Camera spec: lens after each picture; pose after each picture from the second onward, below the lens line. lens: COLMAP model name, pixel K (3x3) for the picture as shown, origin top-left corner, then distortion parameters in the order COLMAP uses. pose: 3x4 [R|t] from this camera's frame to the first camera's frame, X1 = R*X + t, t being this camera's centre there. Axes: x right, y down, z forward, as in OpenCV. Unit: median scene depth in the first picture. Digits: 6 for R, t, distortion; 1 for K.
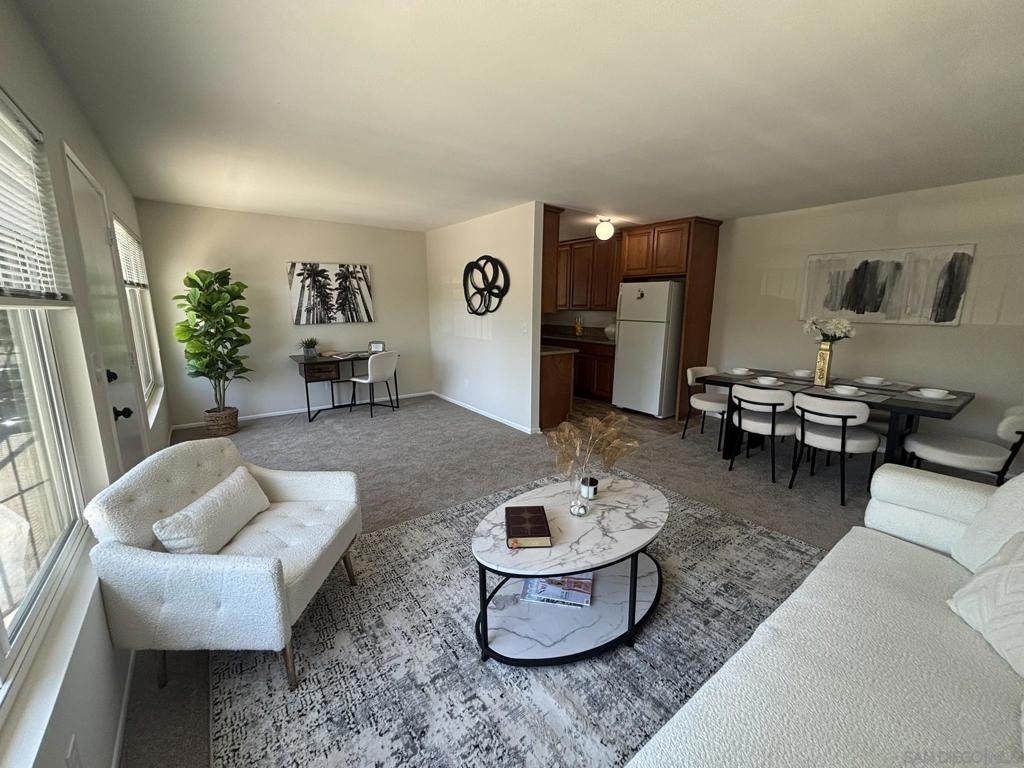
lens RADIAL K [[410.9, 0, 509.9], [0, 410.9, 382.8], [0, 0, 1]] dist [-0.002598, 0.000463]
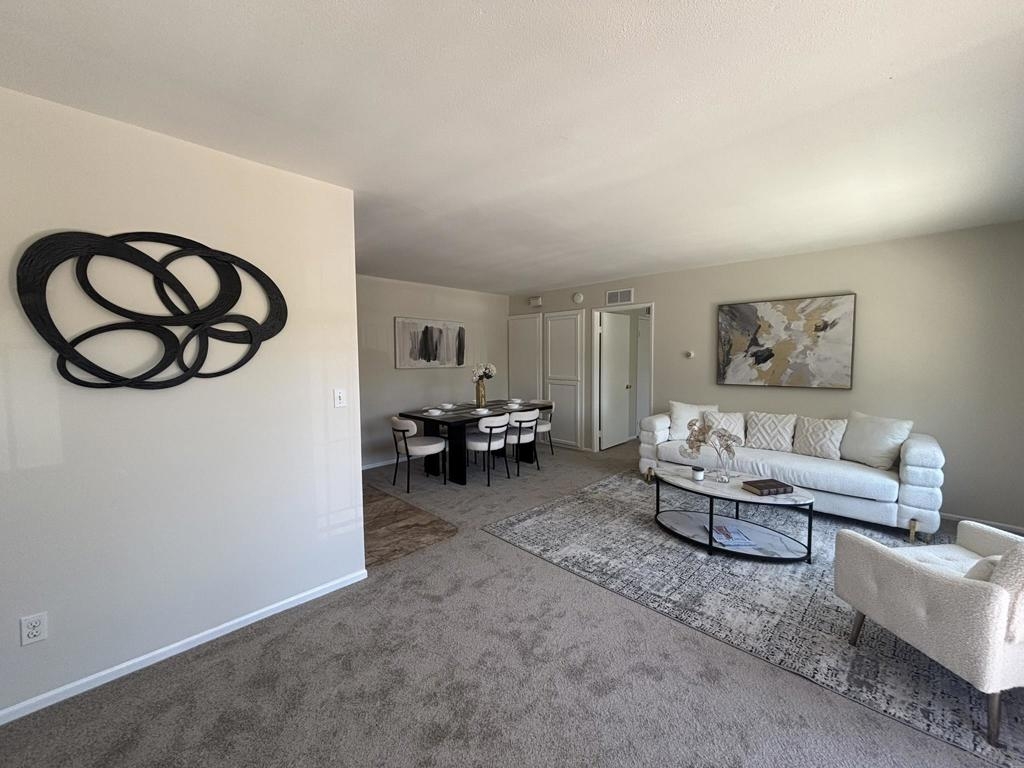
lens RADIAL K [[410.9, 0, 510.0], [0, 410.9, 382.9], [0, 0, 1]] dist [-0.002598, 0.000463]
pose [[-0.153878, -0.068409, 0.985719, -0.565638], [0.191429, 0.976636, 0.097662, -0.169620], [-0.969369, 0.203723, -0.137187, 0.871479]]
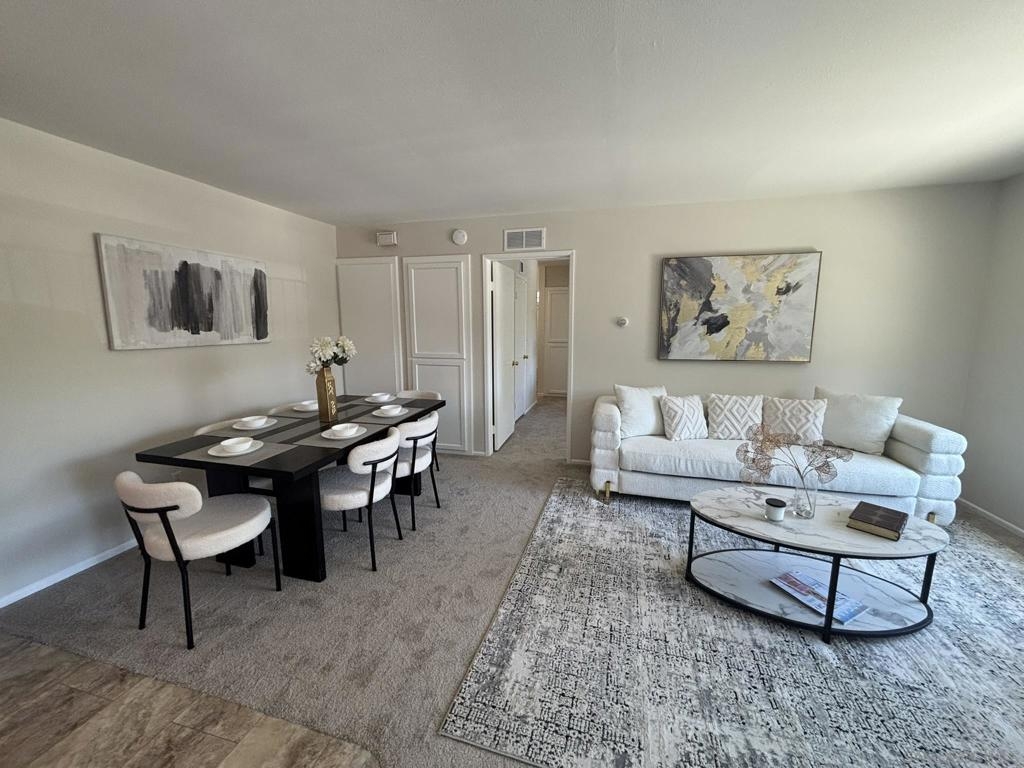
lens RADIAL K [[410.9, 0, 510.5], [0, 410.9, 384.3], [0, 0, 1]] dist [-0.002598, 0.000463]
pose [[-0.617430, -0.121600, 0.777170, -0.065793], [0.147539, 0.952545, 0.266253, -0.181692], [-0.772666, 0.279055, -0.570189, 0.938815]]
